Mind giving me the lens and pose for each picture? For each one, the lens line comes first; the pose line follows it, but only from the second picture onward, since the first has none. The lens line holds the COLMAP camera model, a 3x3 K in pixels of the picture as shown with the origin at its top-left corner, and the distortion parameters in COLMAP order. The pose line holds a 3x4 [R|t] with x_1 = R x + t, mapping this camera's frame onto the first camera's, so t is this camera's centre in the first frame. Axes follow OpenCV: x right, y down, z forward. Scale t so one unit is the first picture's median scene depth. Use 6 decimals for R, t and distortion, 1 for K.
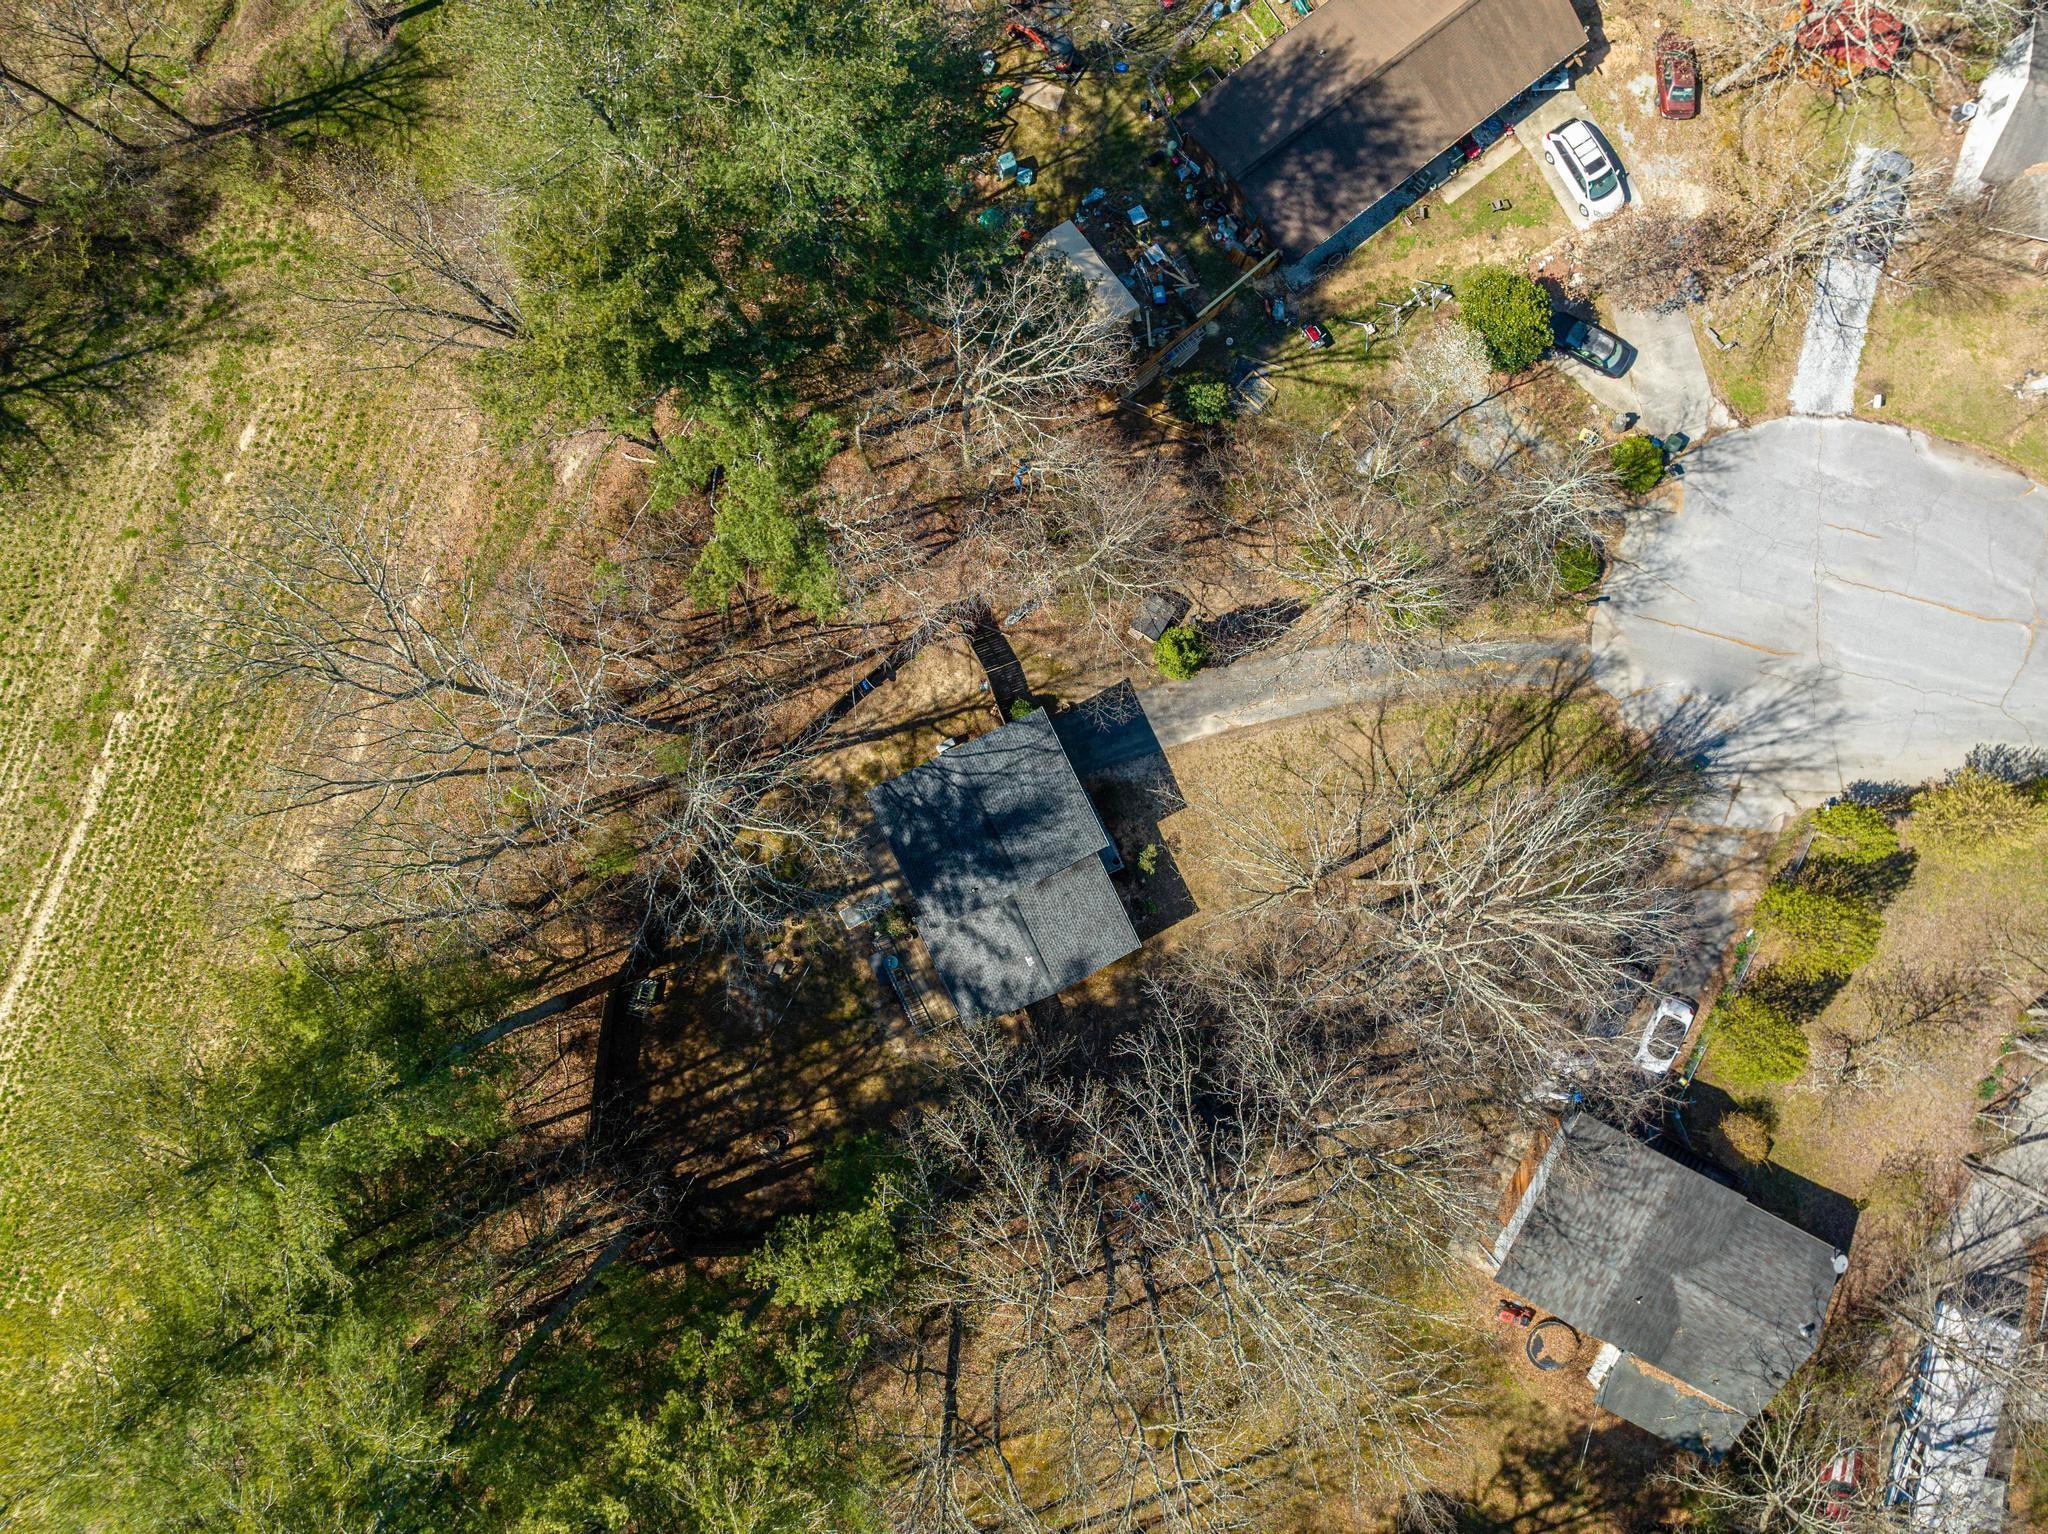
lens RADIAL K [[1437.2, 0, 1019.3], [0, 1437.2, 770.5], [0, 0, 1]] dist [-0.009309, -0.009822]
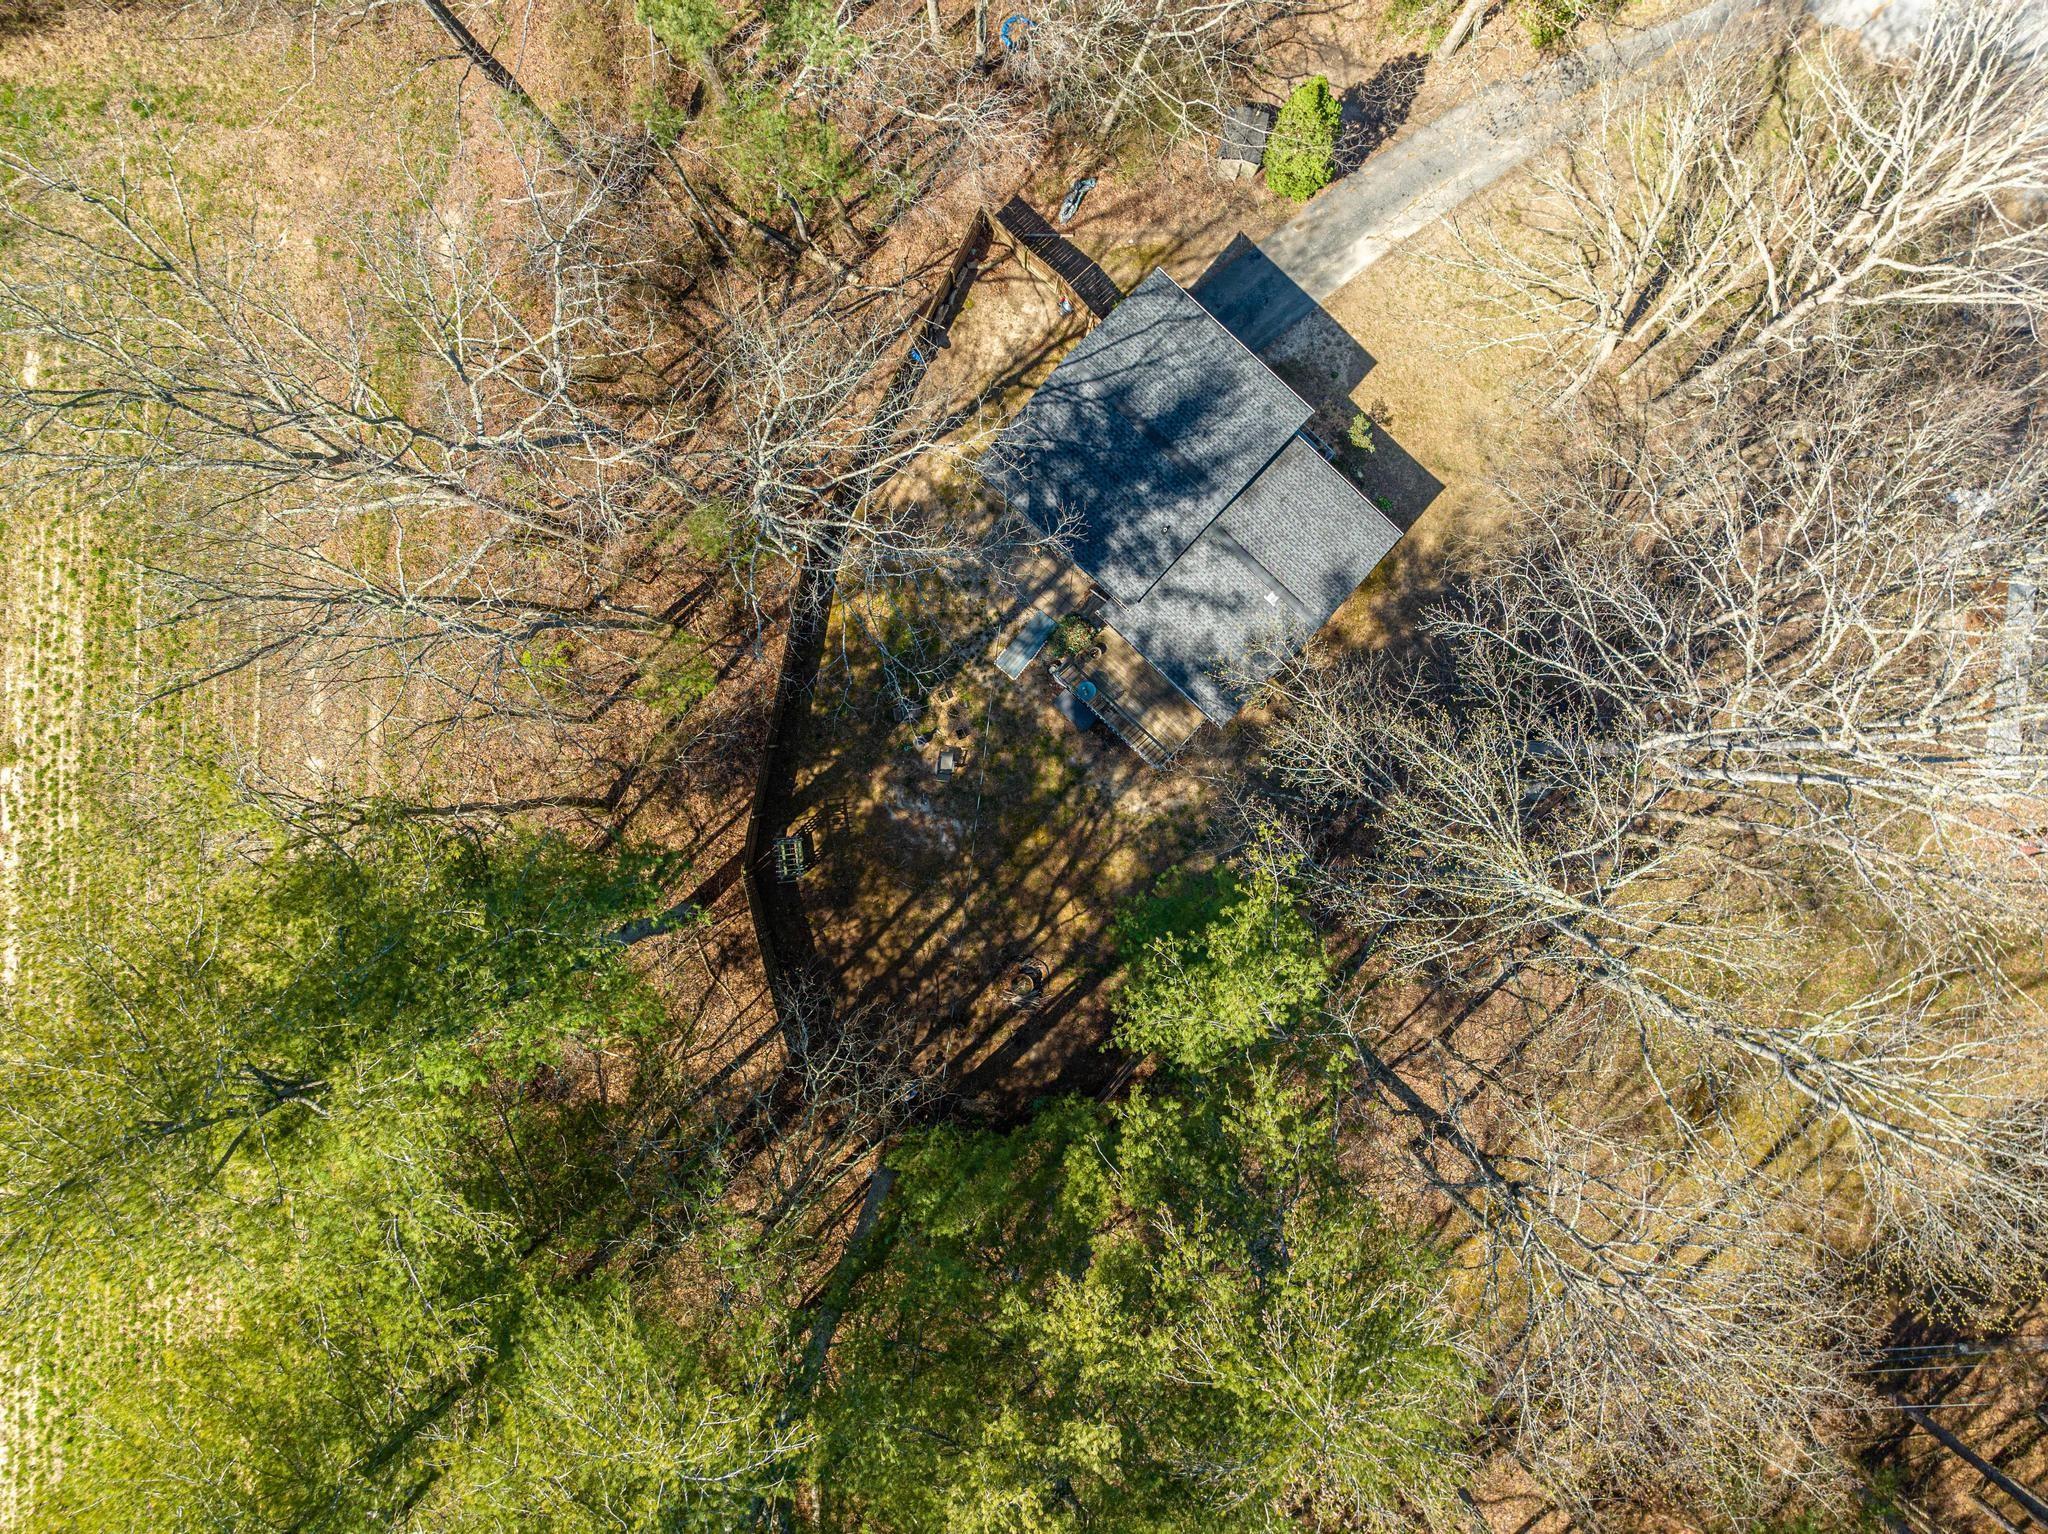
lens RADIAL K [[1437.2, 0, 1026.8], [0, 1437.2, 762.0], [0, 0, 1]] dist [-0.009309, -0.009822]
pose [[0.931418, -0.363846, -0.008737, -0.122182], [0.363841, 0.931458, -0.002276, 0.154886], [0.008966, -0.001059, 0.999959, 0.257738]]
